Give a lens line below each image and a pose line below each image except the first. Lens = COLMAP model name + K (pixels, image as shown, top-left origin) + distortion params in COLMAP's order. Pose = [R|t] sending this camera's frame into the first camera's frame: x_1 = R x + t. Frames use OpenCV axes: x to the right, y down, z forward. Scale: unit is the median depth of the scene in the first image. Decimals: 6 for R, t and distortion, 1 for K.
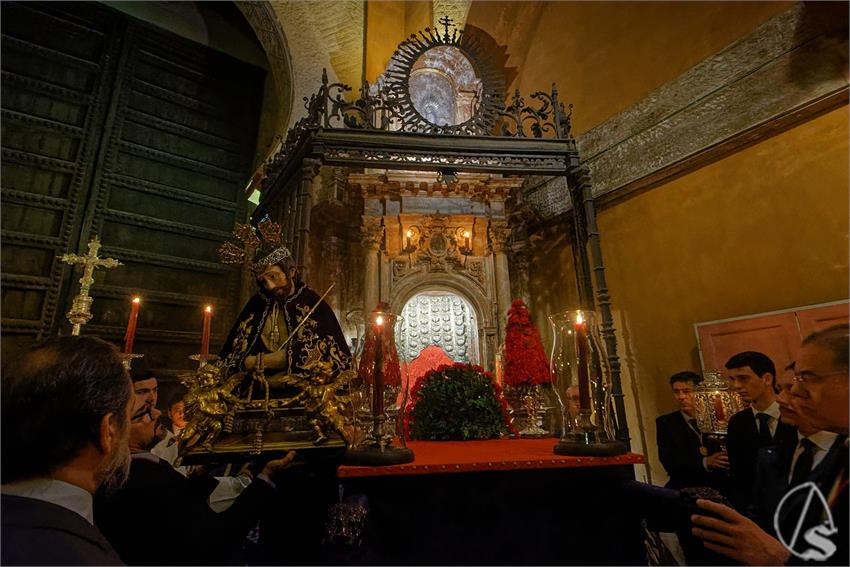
lens RADIAL K [[416.6, 0, 428.7], [0, 416.6, 293.5], [0, 0, 1]] dist [-0.002371, -0.000904]
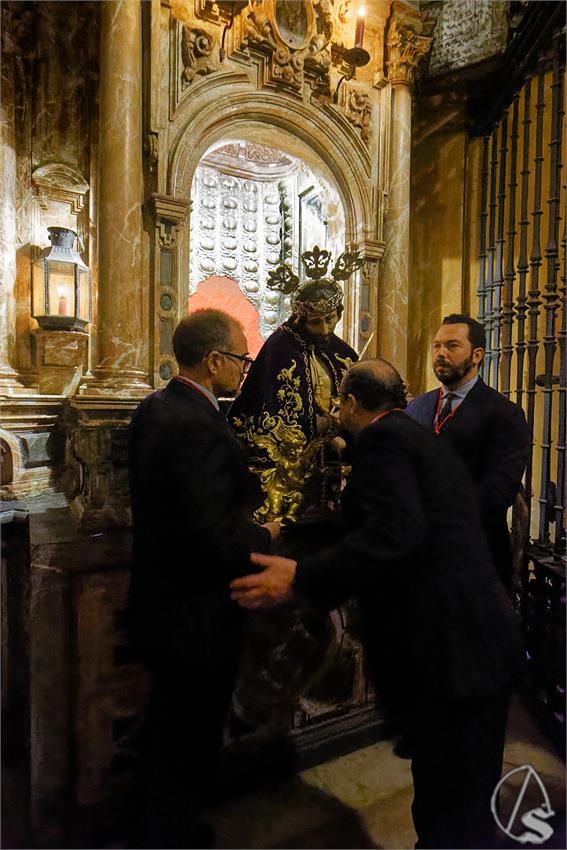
lens RADIAL K [[483.9, 0, 285.2], [0, 483.9, 411.7], [0, 0, 1]] dist [0.002813, -0.002683]
pose [[0.926102, 0.034447, 0.375697, -0.151332], [-0.141961, 0.954452, 0.262427, 0.131629], [-0.349545, -0.296369, 0.888810, 0.453068]]
